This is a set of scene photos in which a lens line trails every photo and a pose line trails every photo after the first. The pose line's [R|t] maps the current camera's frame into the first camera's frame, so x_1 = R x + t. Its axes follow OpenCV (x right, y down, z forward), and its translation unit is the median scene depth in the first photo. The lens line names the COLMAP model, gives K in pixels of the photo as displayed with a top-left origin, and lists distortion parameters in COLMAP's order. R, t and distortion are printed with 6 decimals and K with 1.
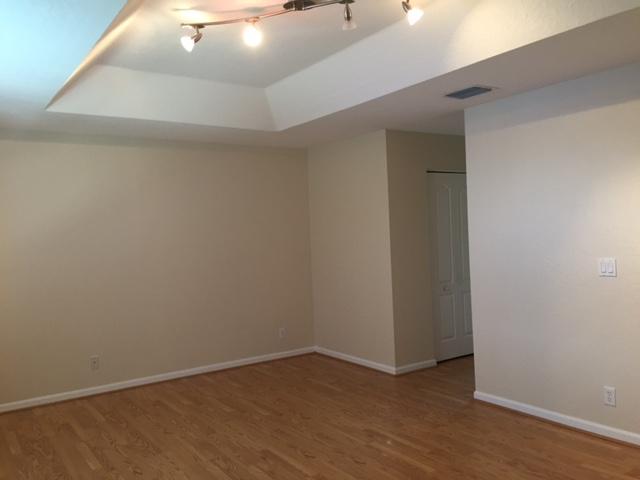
lens RADIAL K [[549.2, 0, 320.0], [0, 549.2, 240.0], [0, 0, 1]] dist [0.088087, -0.126993]
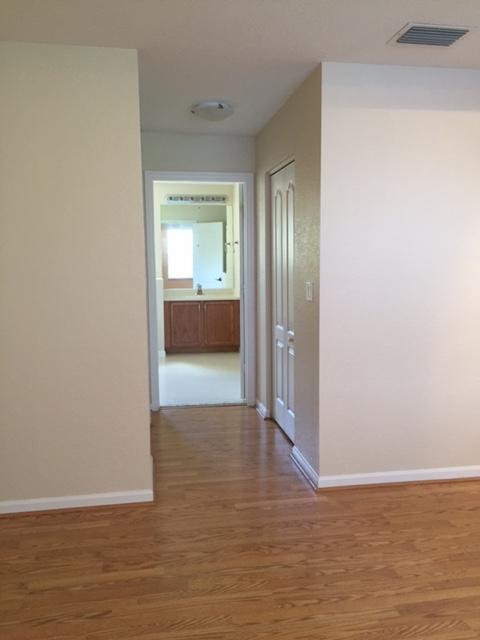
lens RADIAL K [[549.2, 0, 240.0], [0, 549.2, 320.0], [0, 0, 1]] dist [0.088087, -0.126993]
pose [[0.428039, -0.059762, 0.901782, -0.385003], [0.012870, 0.998113, 0.060037, 0.029844], [-0.903669, -0.014092, 0.428001, 0.799660]]
